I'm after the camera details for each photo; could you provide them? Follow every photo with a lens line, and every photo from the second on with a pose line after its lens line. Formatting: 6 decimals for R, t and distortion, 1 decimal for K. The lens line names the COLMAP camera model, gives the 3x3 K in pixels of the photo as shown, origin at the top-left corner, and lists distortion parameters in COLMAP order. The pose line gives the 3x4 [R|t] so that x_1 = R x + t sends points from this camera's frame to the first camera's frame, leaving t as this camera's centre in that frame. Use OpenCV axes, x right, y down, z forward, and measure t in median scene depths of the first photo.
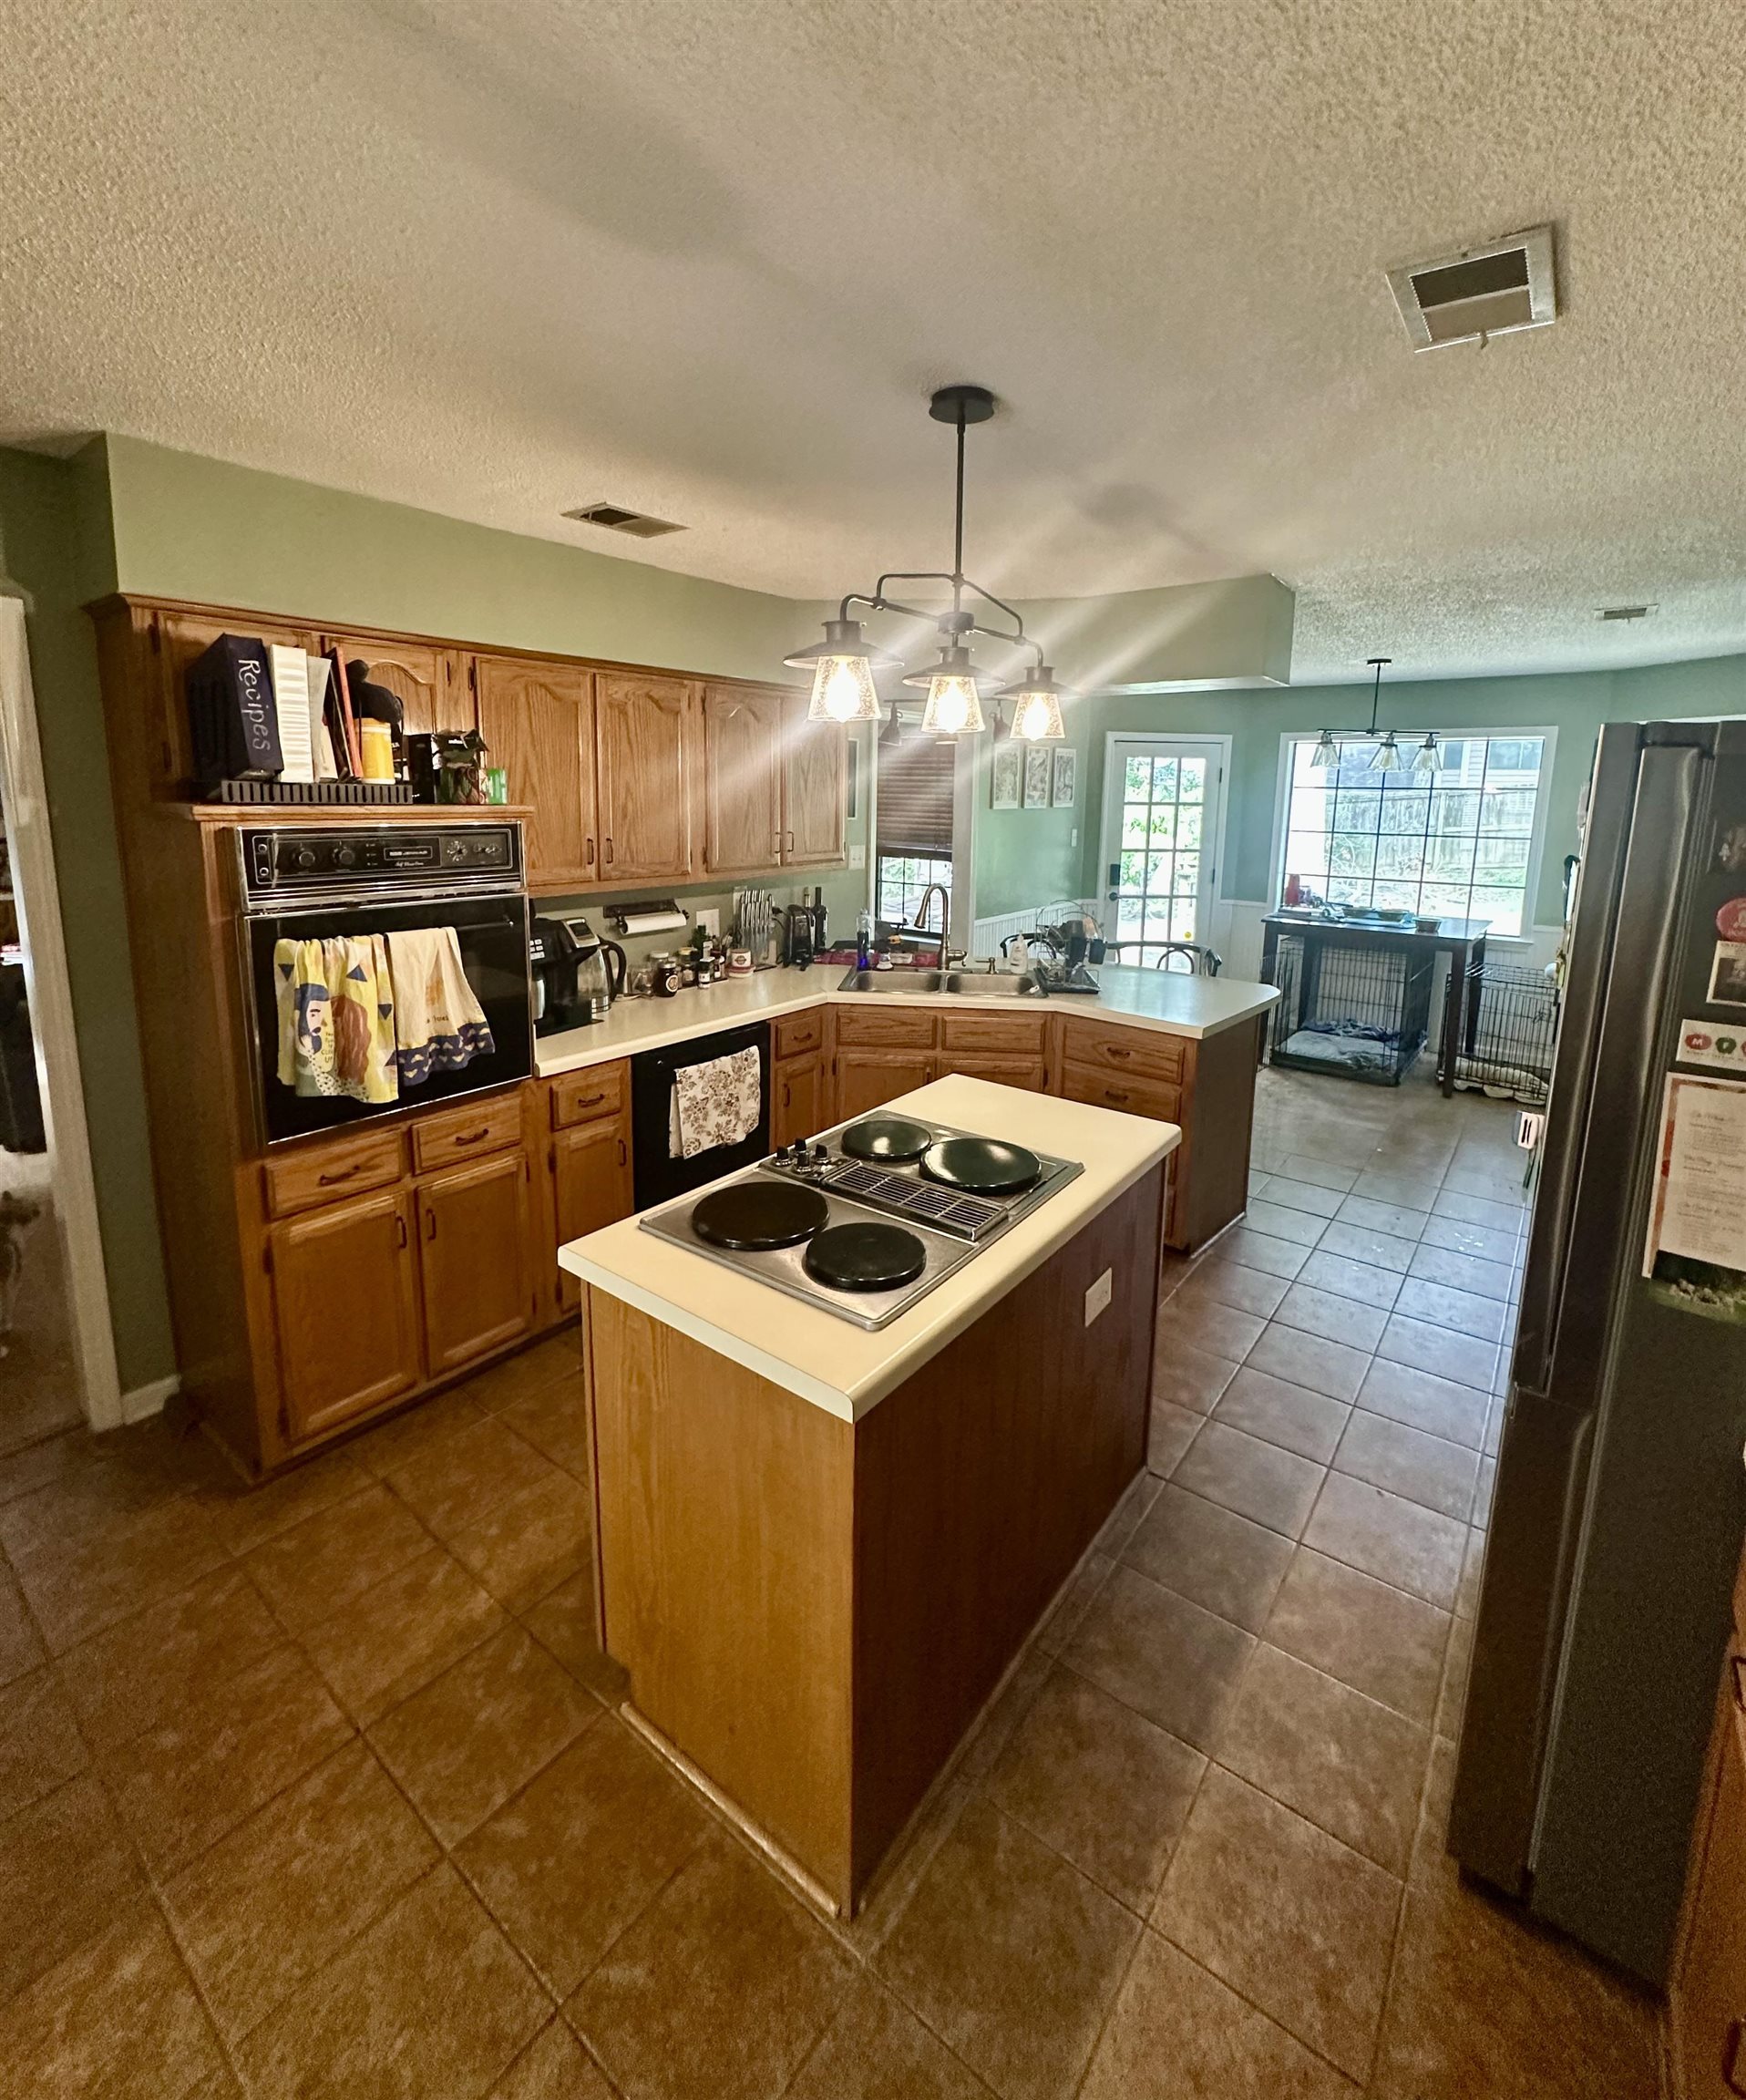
lens RADIAL K [[930.2, 0, 865.7], [0, 930.2, 1044.0], [0, 0, 1]] dist [-0.000431, 0.001009]
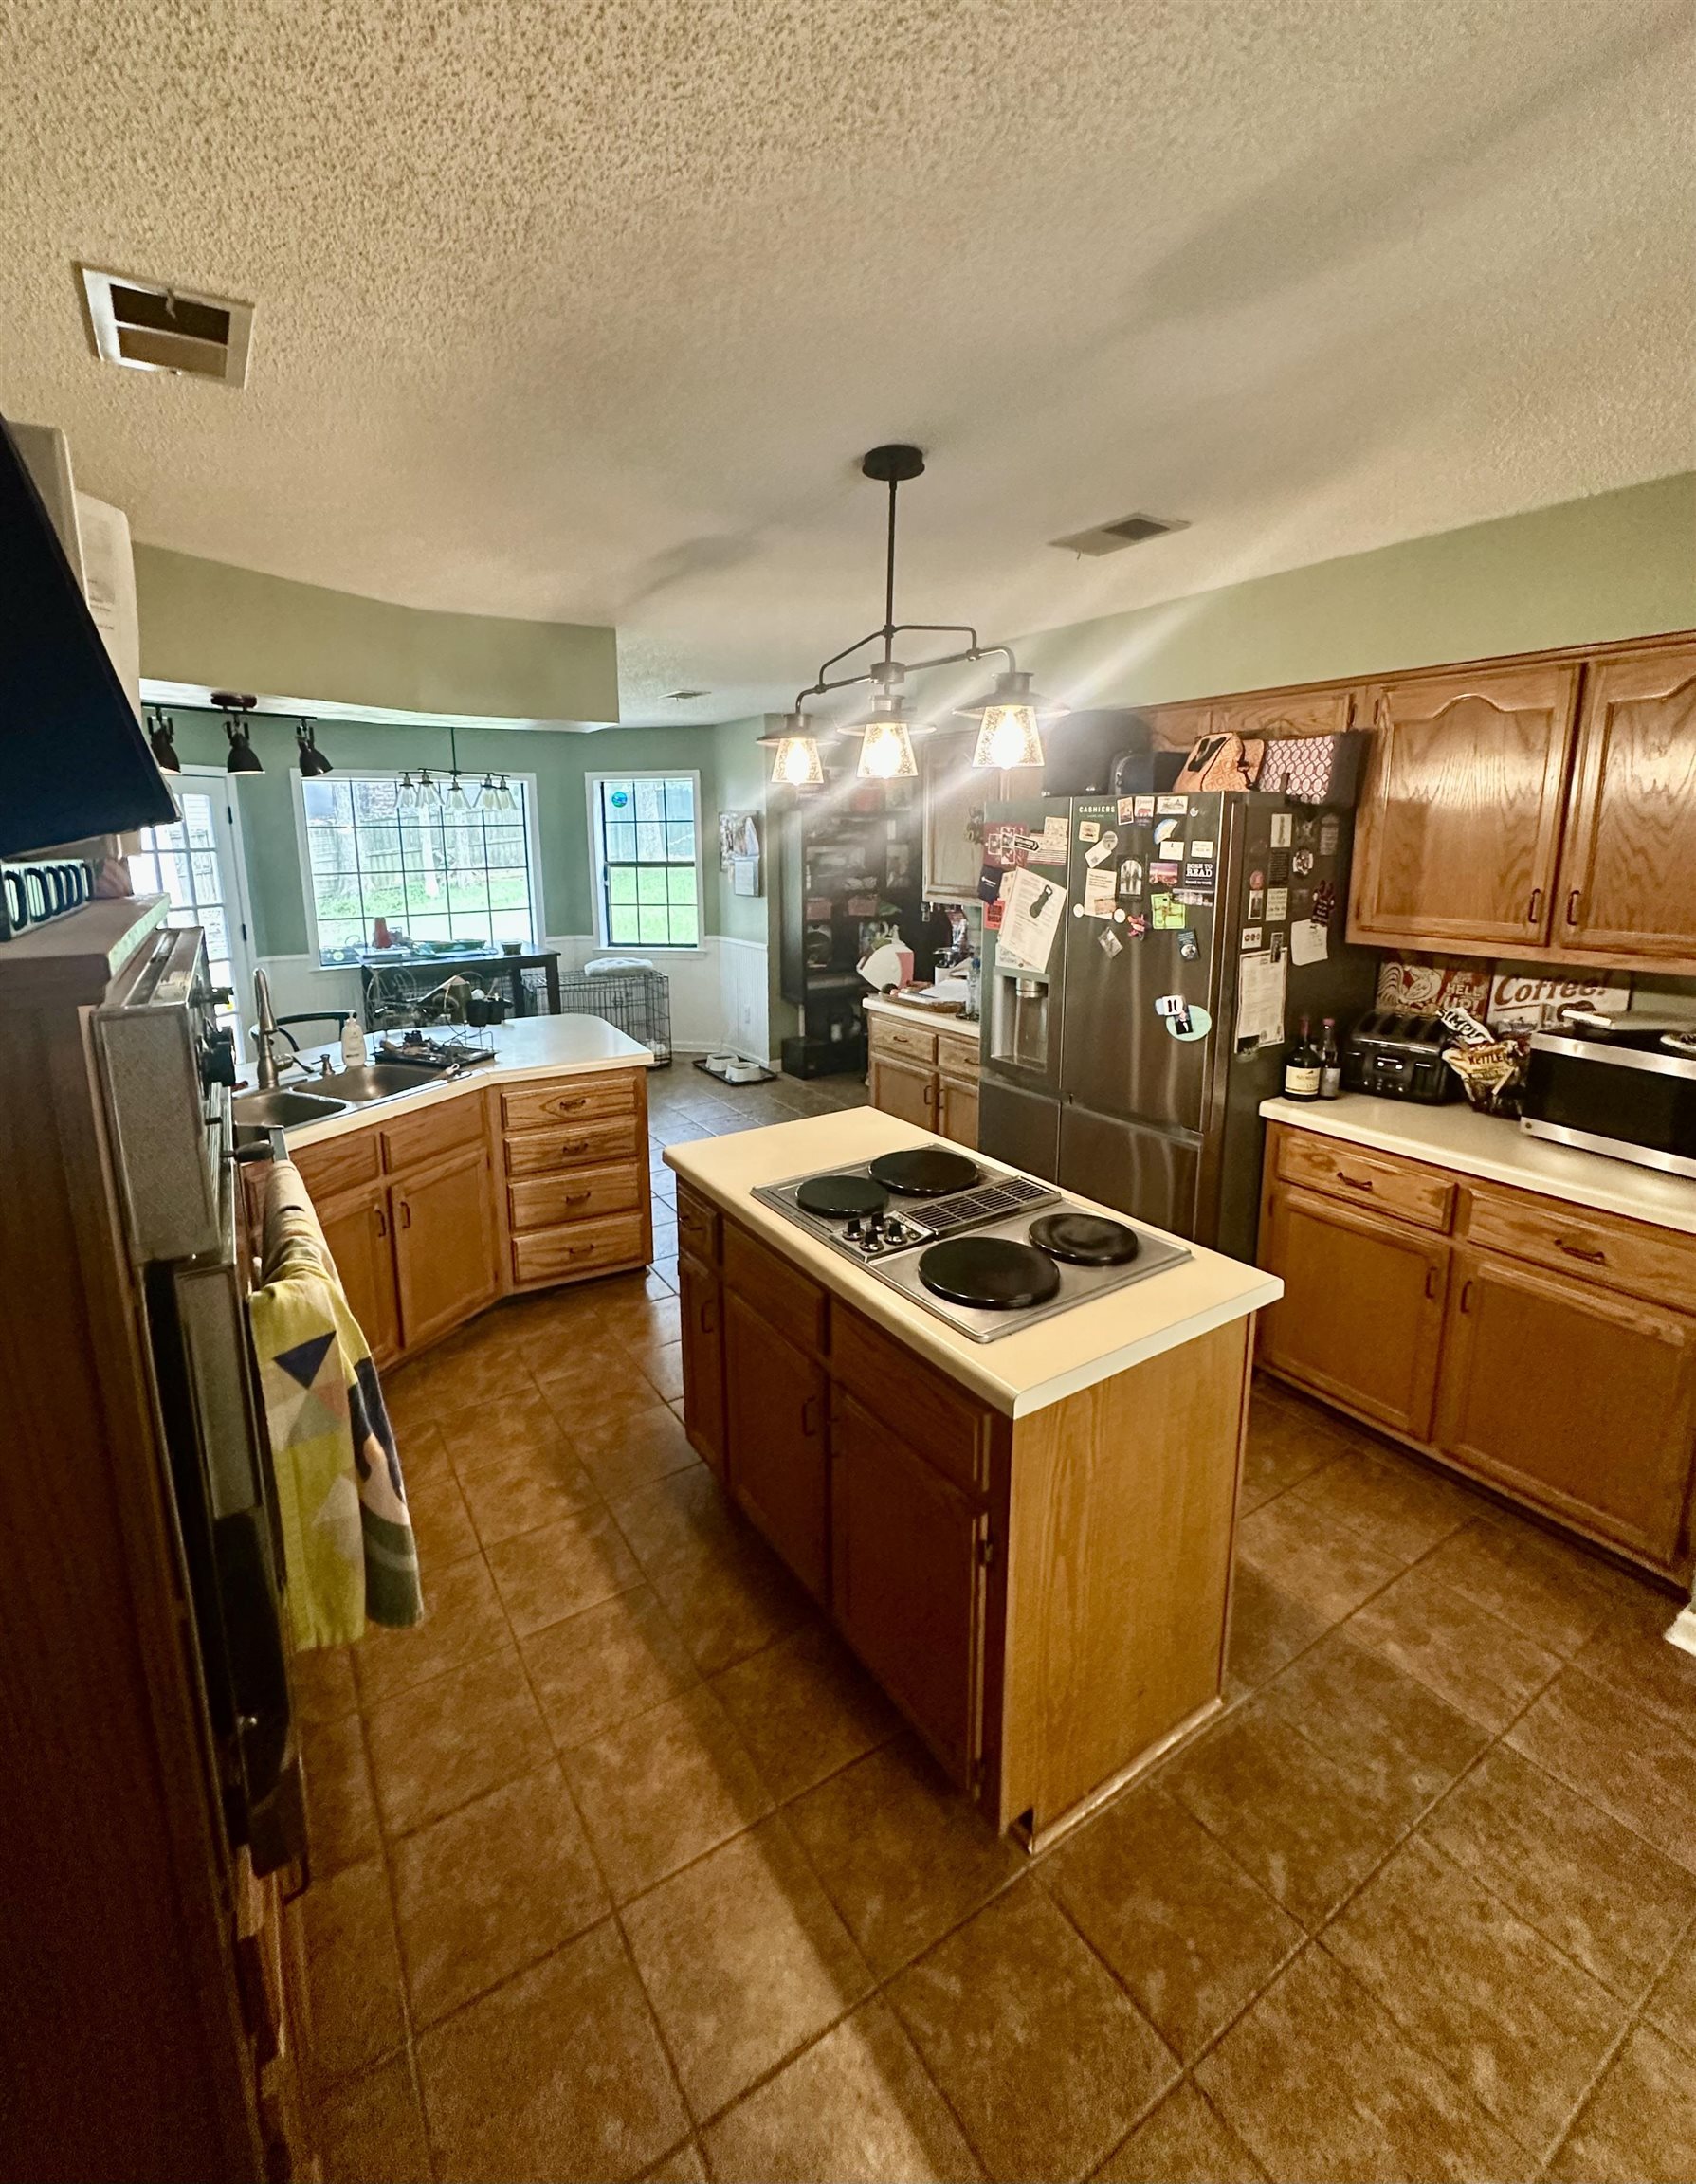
lens RADIAL K [[931.3, 0, 840.4], [0, 931.3, 1097.8], [0, 0, 1]] dist [0.002669, -0.000223]
pose [[0.320326, -0.281824, 0.904415, -1.031010], [0.266586, 0.942956, 0.199414, -0.233380], [-0.909023, 0.177226, 0.377184, 0.763985]]
